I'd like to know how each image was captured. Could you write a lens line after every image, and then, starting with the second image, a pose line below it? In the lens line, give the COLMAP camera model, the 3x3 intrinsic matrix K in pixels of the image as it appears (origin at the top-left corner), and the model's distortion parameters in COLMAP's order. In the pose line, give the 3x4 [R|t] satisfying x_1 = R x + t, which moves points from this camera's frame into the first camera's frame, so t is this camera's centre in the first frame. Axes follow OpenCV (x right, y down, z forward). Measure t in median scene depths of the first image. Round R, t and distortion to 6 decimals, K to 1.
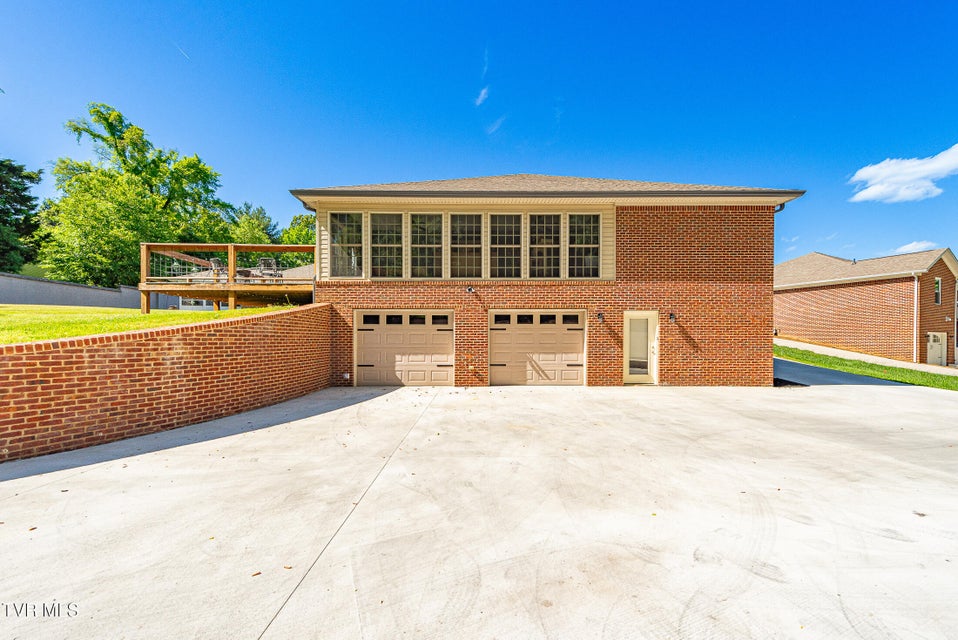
lens RADIAL K [[407.2, 0, 478.1], [0, 407.2, 347.9], [0, 0, 1]] dist [0.003105, 0.000076]
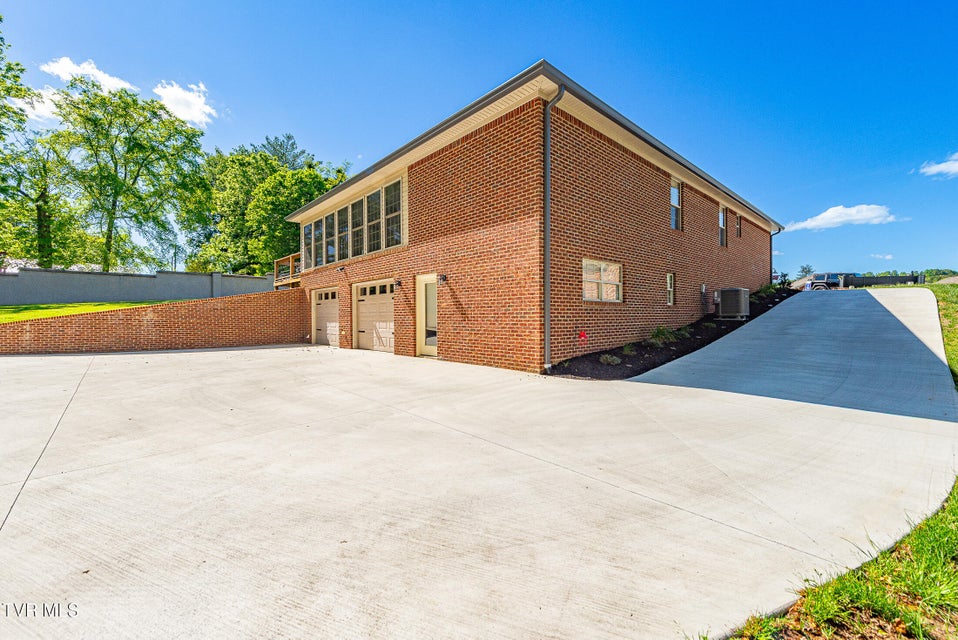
lens RADIAL K [[396.5, 0, 479.0], [0, 396.5, 320.0], [0, 0, 1]] dist [0.006974, -0.000415]
pose [[0.662192, 0.001942, -0.749332, 1.139007], [-0.010469, 0.999923, -0.006660, 0.014440], [0.749261, 0.012255, 0.662161, 0.509586]]
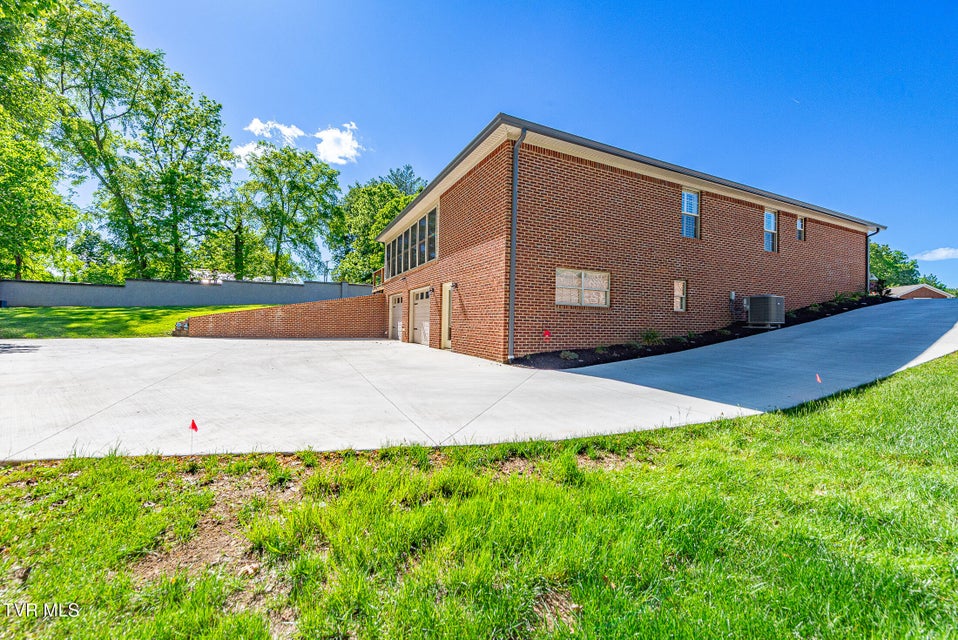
lens RADIAL K [[382.3, 0, 475.0], [0, 382.3, 318.4], [0, 0, 1]] dist [0.015538, 0.000049]
pose [[0.414516, -0.002136, -0.910040, 1.389400], [-0.040384, 0.998969, -0.020739, 0.025330], [0.909146, 0.045347, 0.414002, 0.640837]]
